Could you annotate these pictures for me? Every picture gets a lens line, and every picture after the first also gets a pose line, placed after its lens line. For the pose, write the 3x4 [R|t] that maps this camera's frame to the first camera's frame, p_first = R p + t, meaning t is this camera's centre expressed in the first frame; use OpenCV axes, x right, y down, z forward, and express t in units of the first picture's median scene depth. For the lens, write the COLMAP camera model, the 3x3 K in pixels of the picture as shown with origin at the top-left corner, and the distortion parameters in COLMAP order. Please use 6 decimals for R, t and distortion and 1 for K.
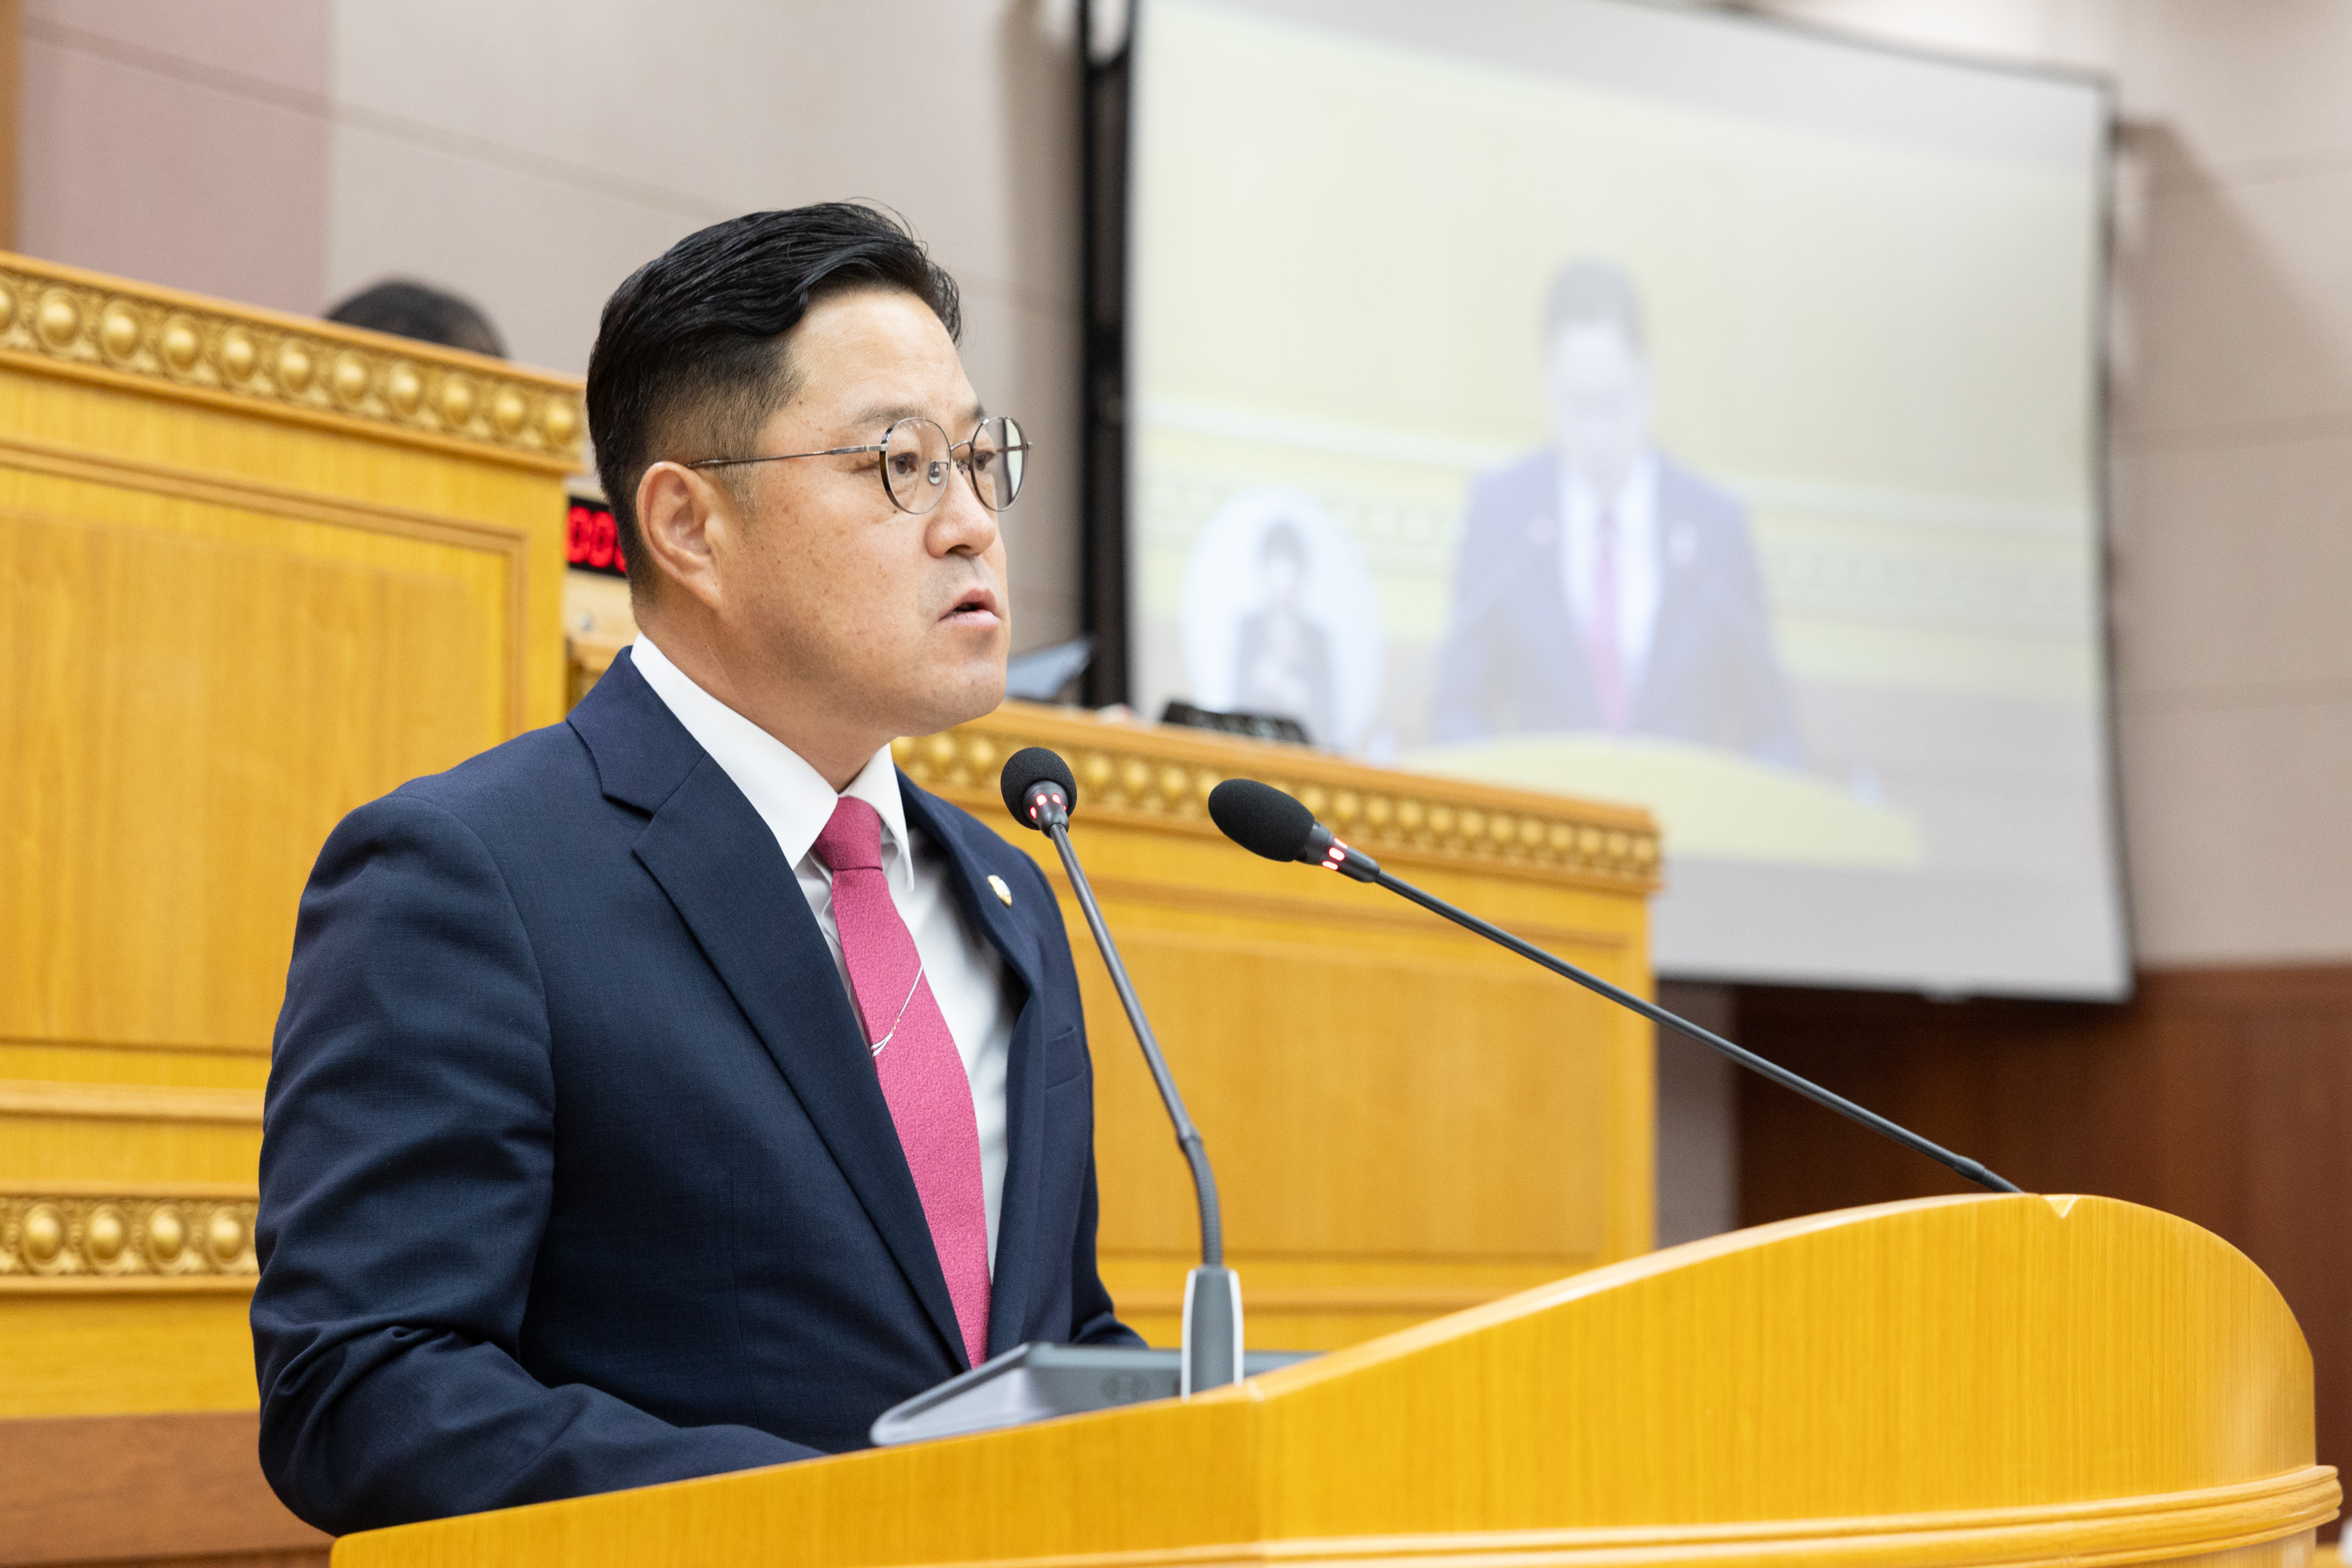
lens RADIAL K [[4873.8, 0, 1176.0], [0, 4873.8, 784.0], [0, 0, 1]] dist [-0.070802, -0.307356]
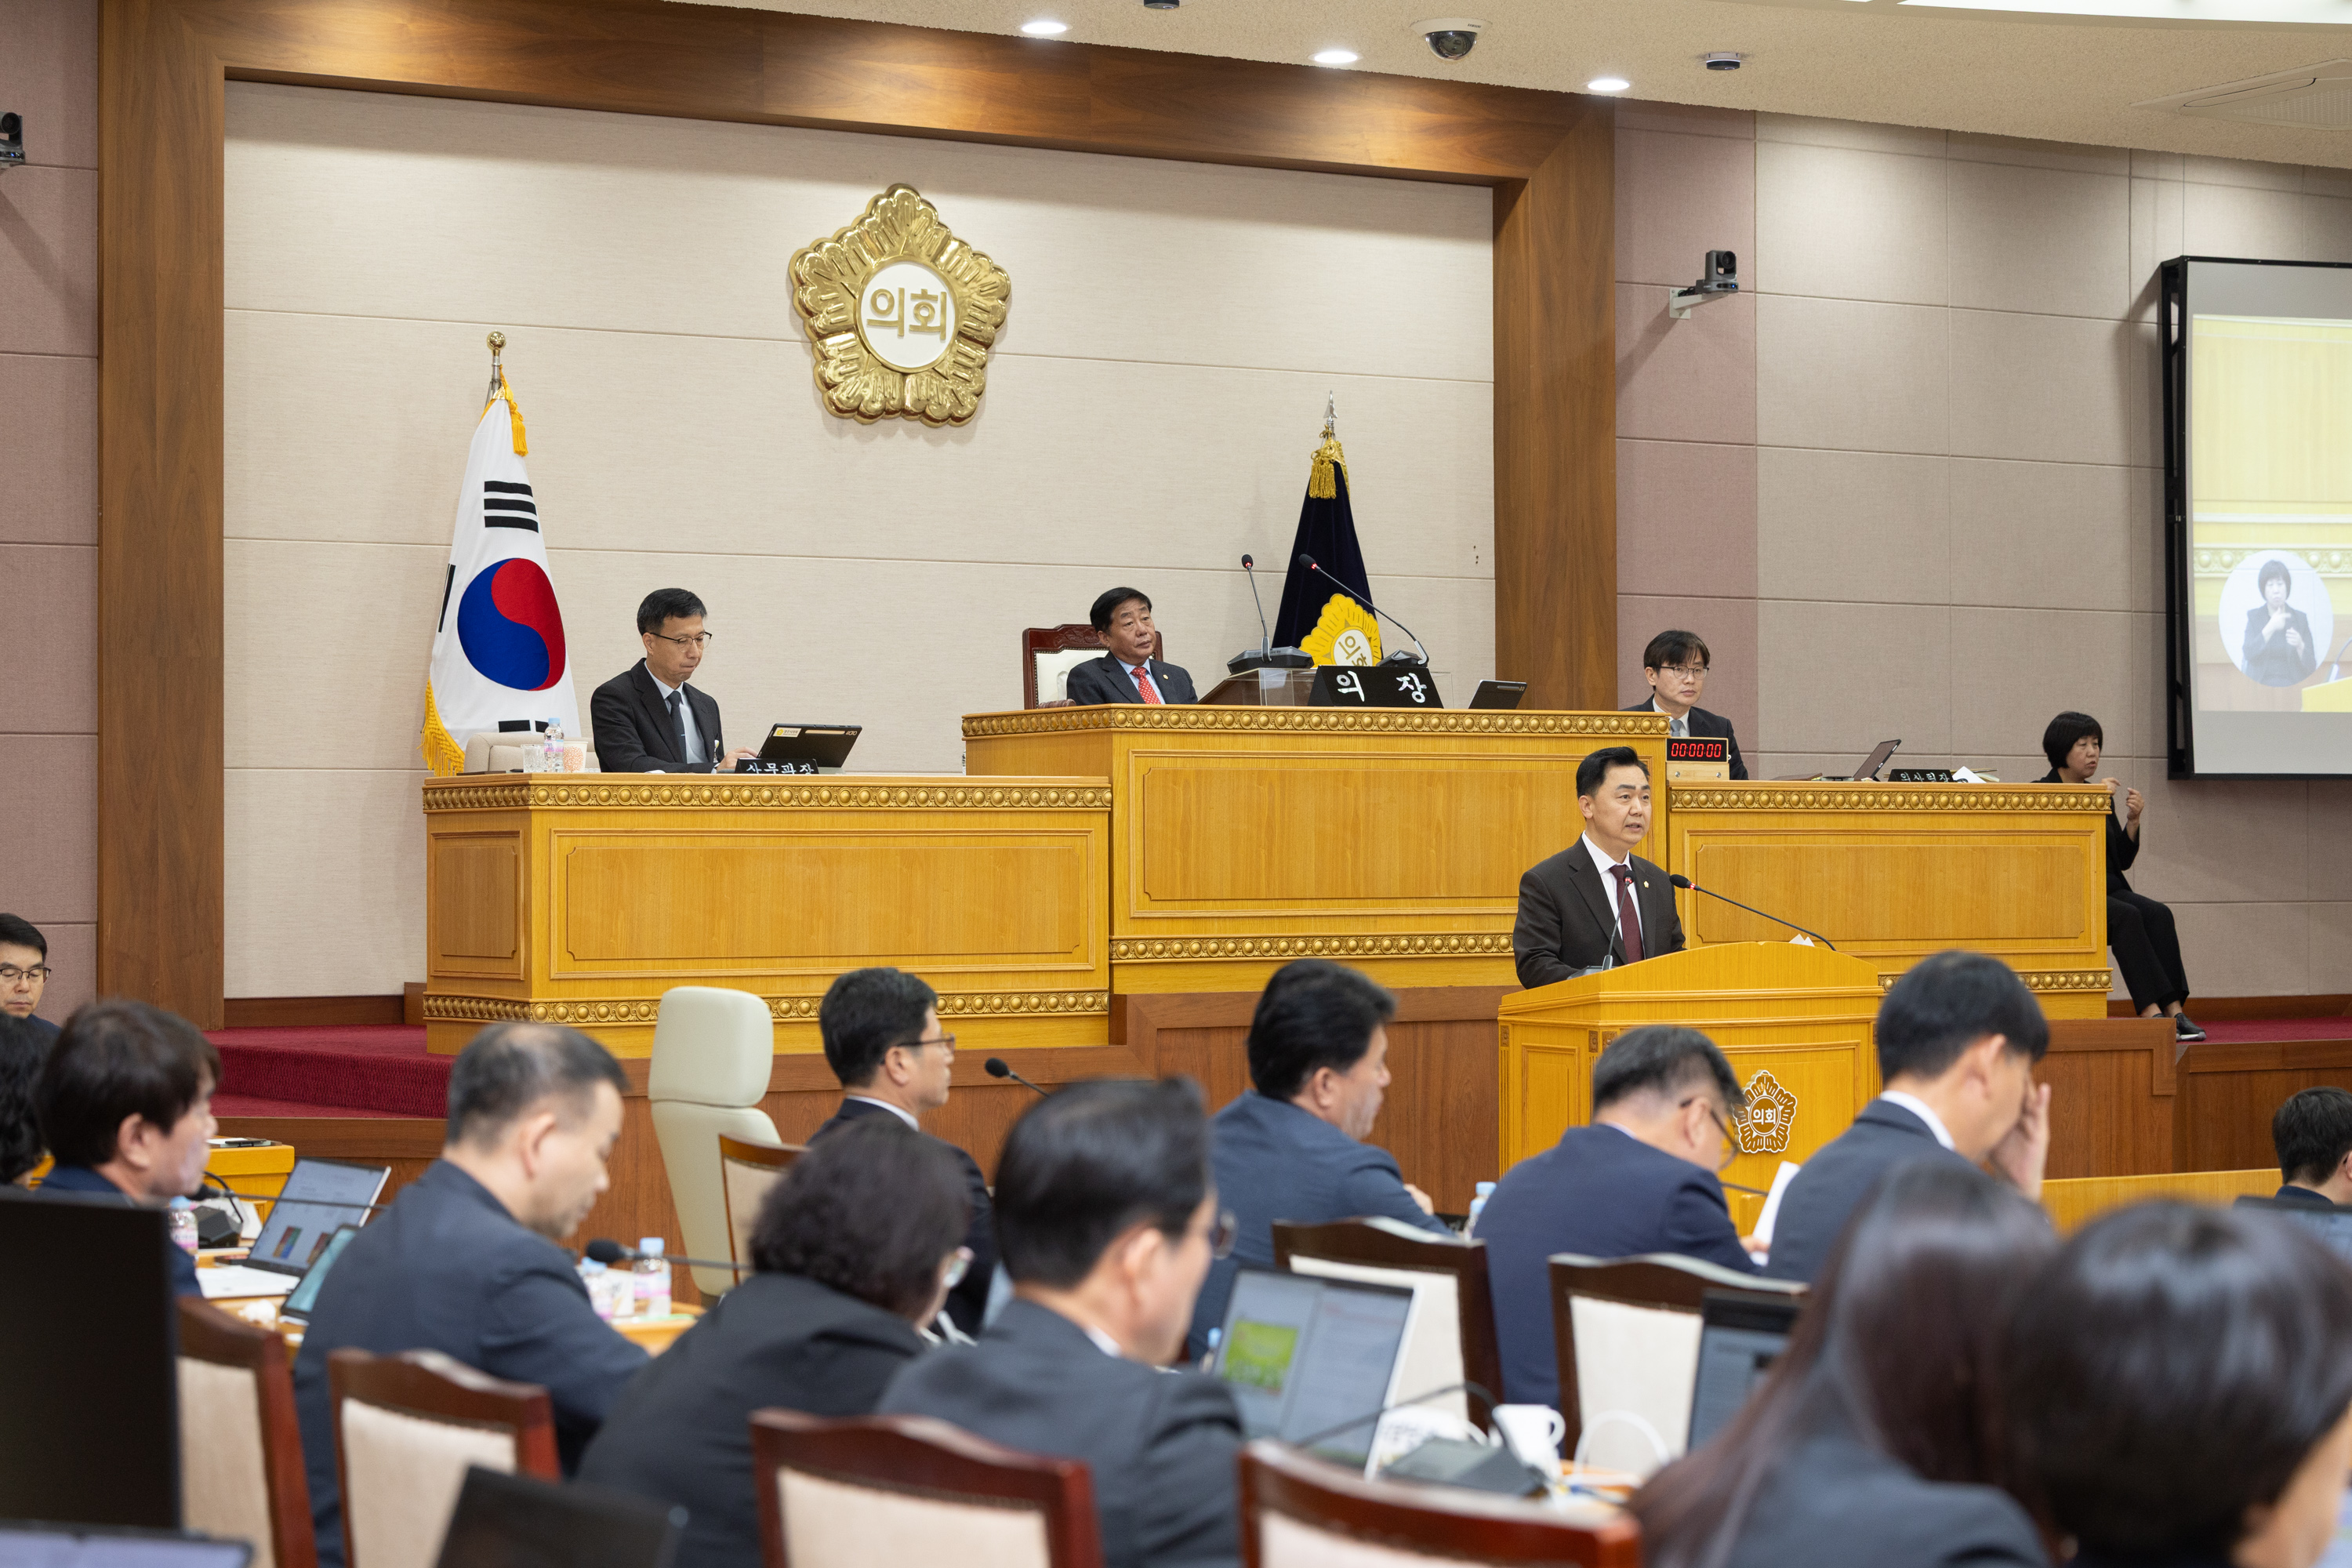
lens RADIAL K [[4703.0, 0, 1176.1], [0, 4703.0, 828.8], [0, 0, 1]] dist [-0.019929, 0.005708]
pose [[0.913232, -0.005437, -0.407404, 1.622164], [0.042302, 0.995772, 0.081536, -0.491535], [0.405238, -0.091695, 0.909601, -3.965165]]
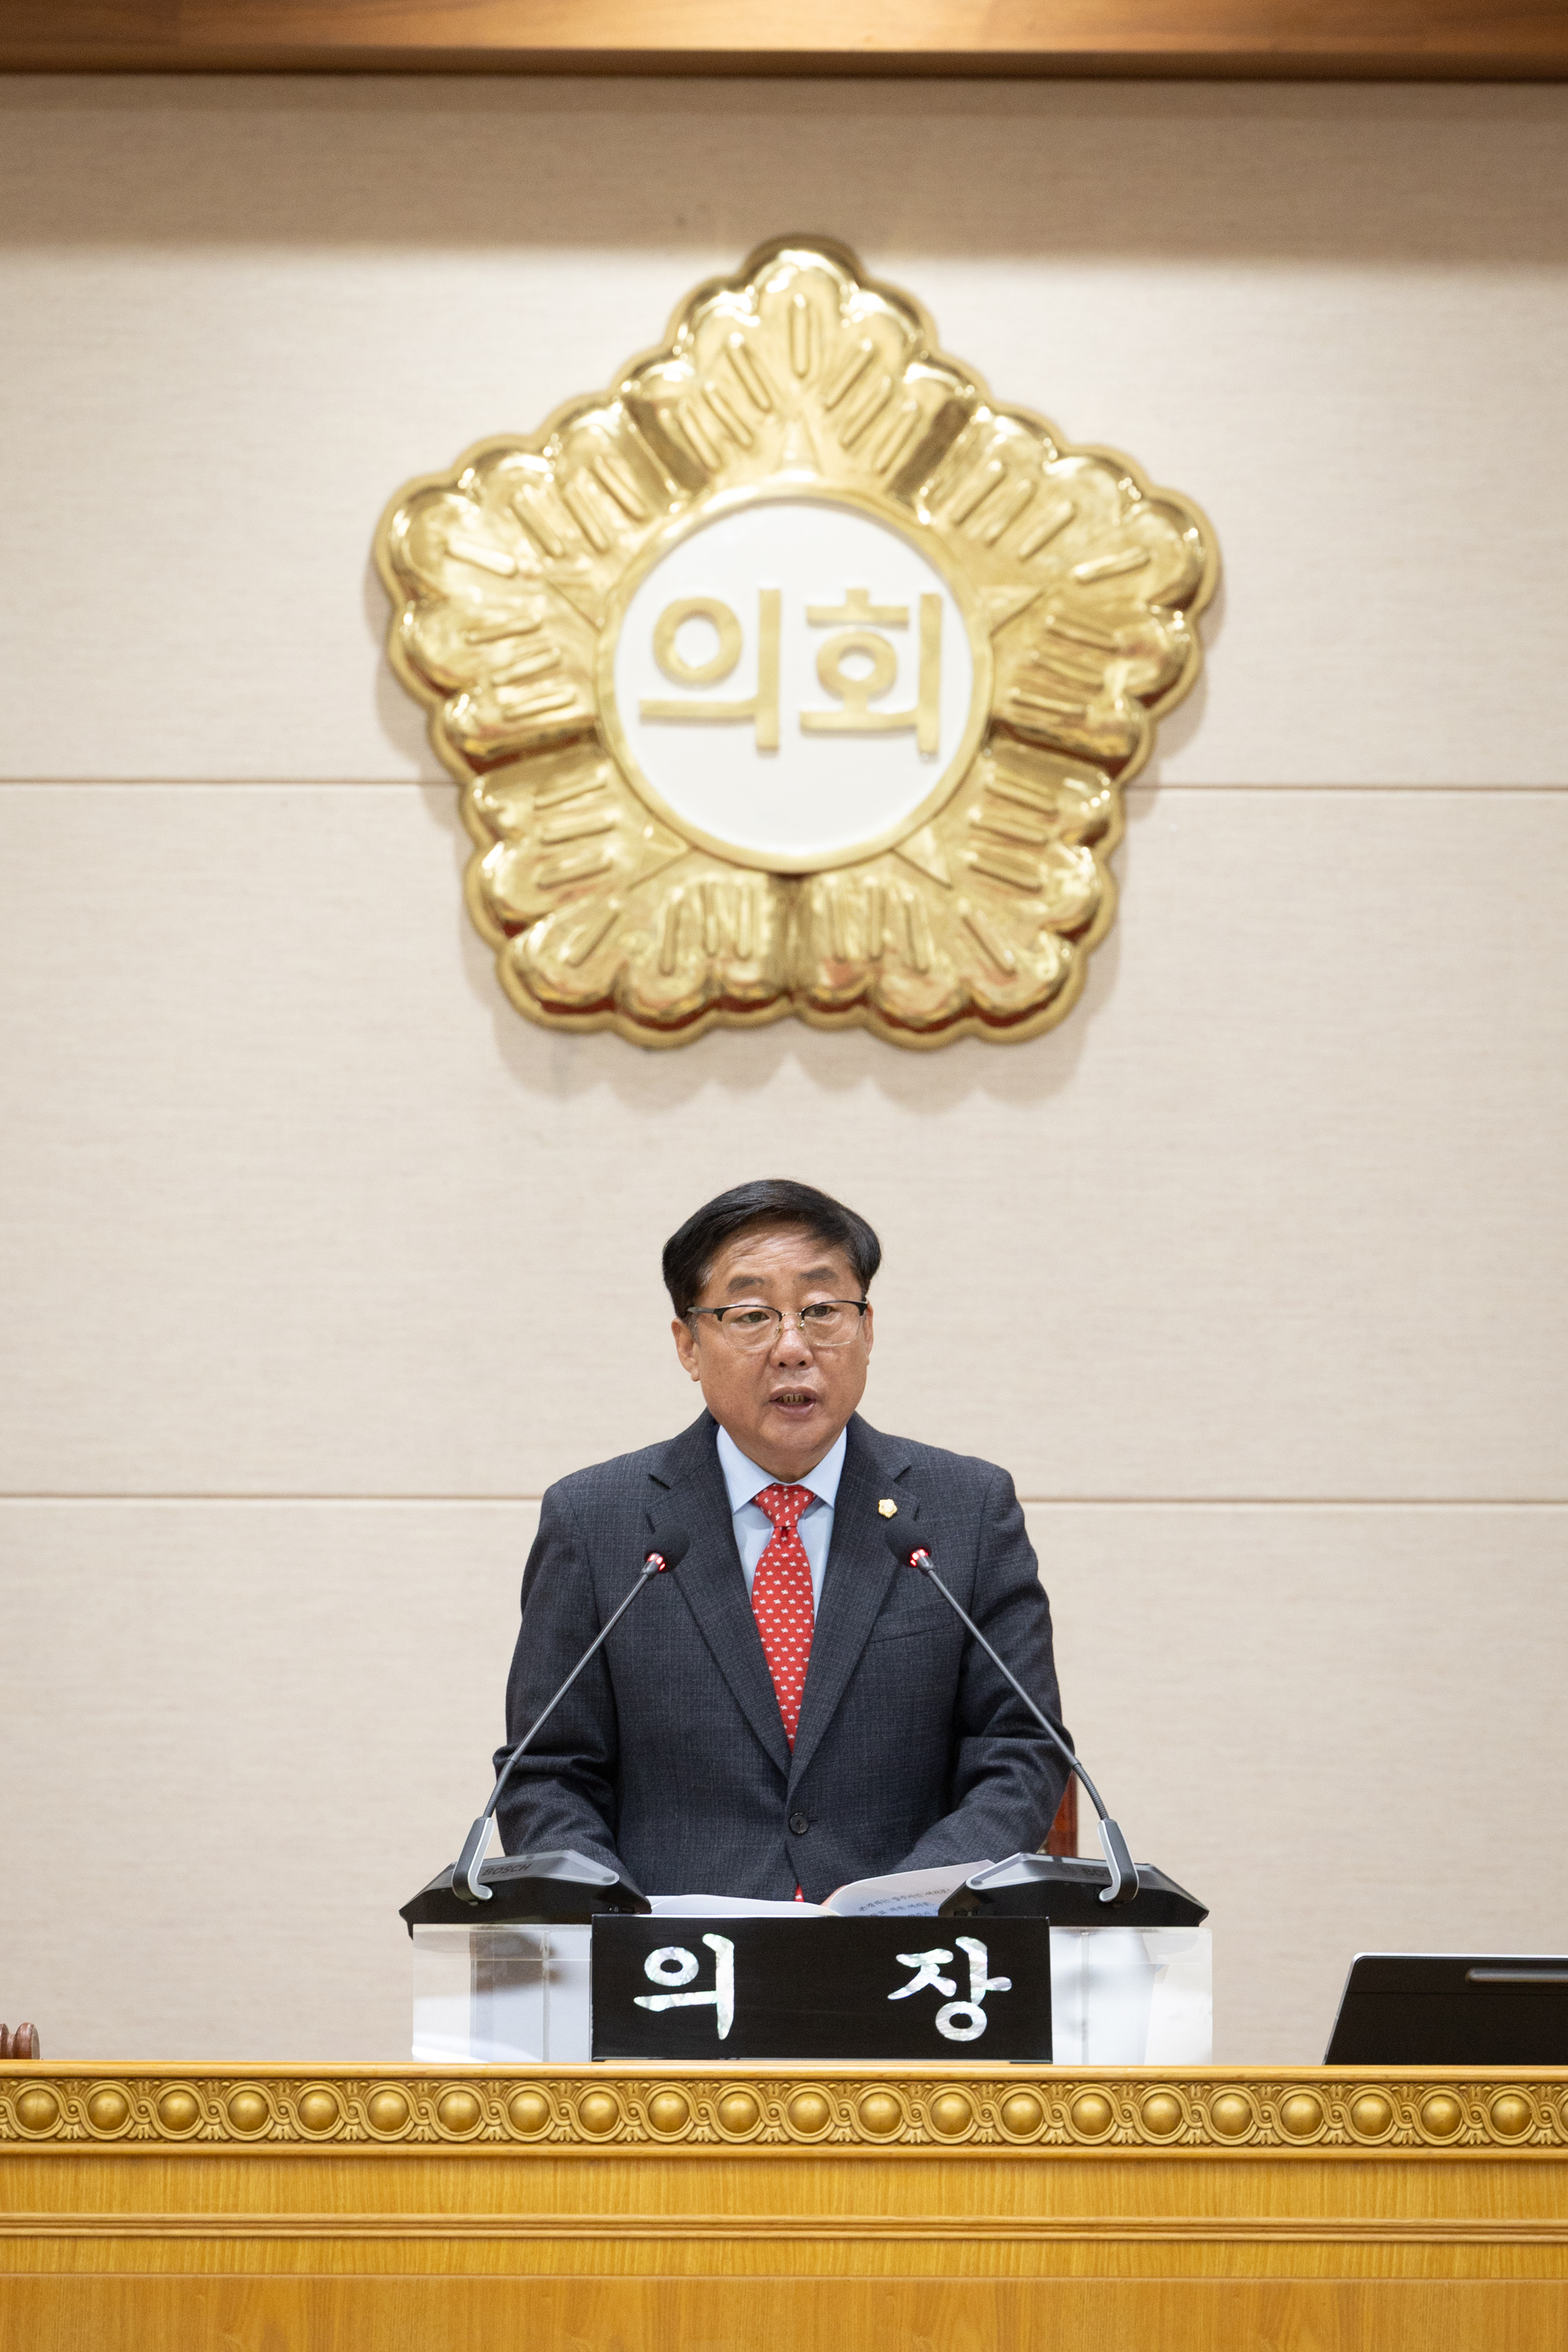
lens RADIAL K [[16815.5, 0, 784.0], [0, 16815.5, 1176.0], [0, 0, 1]] dist [-0.045868, 8.274897]
pose [[0.575842, -0.047115, -0.816202, 4.346991], [0.073579, 0.997273, -0.005657, -0.439939], [0.814243, -0.056798, 0.577738, -2.082298]]
